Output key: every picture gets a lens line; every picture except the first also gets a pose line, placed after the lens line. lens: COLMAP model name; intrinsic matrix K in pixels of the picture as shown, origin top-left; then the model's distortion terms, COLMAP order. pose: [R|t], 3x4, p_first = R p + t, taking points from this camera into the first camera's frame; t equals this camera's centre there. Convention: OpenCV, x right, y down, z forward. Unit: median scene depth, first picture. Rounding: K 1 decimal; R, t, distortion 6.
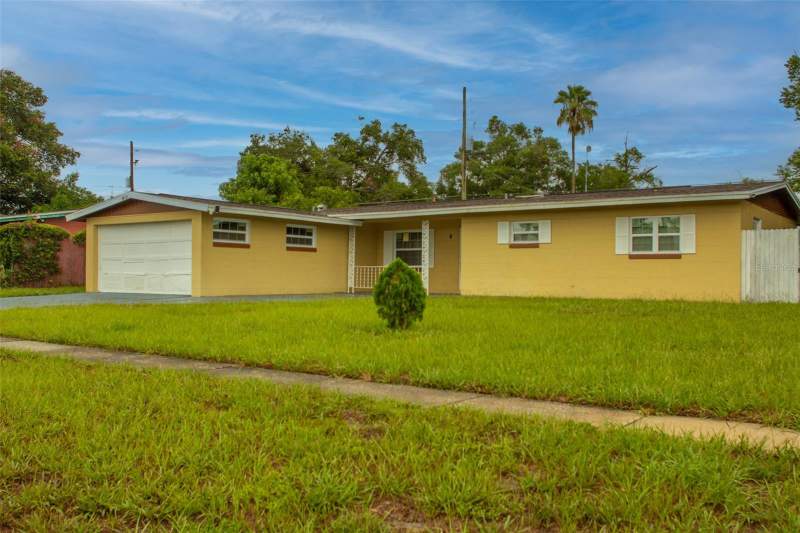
lens RADIAL K [[757.9, 0, 399.7], [0, 757.9, 267.3], [0, 0, 1]] dist [-0.050446, 0.000000]
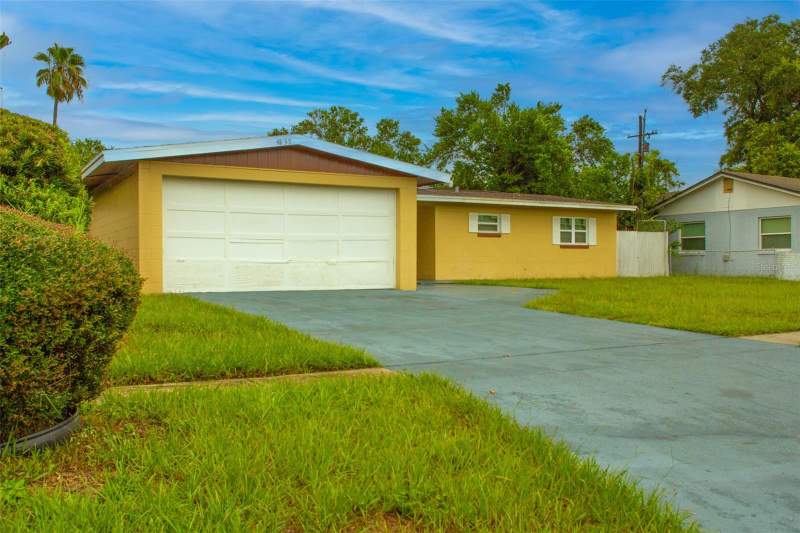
lens RADIAL K [[757.9, 0, 397.7], [0, 757.9, 266.0], [0, 0, 1]] dist [-0.050446, 0.000000]
pose [[0.395755, -0.009683, 0.918305, -0.768251], [-0.008134, 0.999868, 0.014048, 0.002902], [-0.918320, -0.013029, 0.395624, 0.540119]]
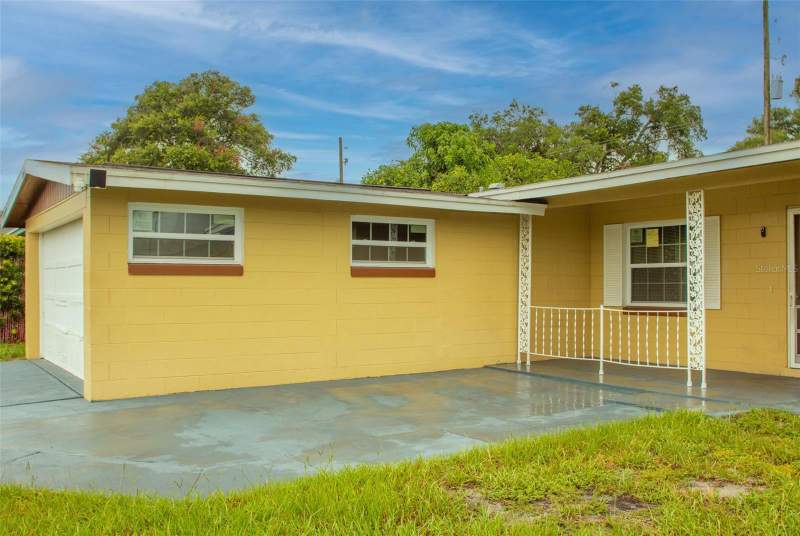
lens RADIAL K [[757.9, 0, 399.3], [0, 757.9, 269.0], [0, 0, 1]] dist [-0.050446, 0.000000]
pose [[0.935638, -0.018109, -0.352497, 0.024281], [0.015865, 0.999831, -0.009256, -0.019235], [0.352605, 0.003068, 0.935767, 0.524096]]
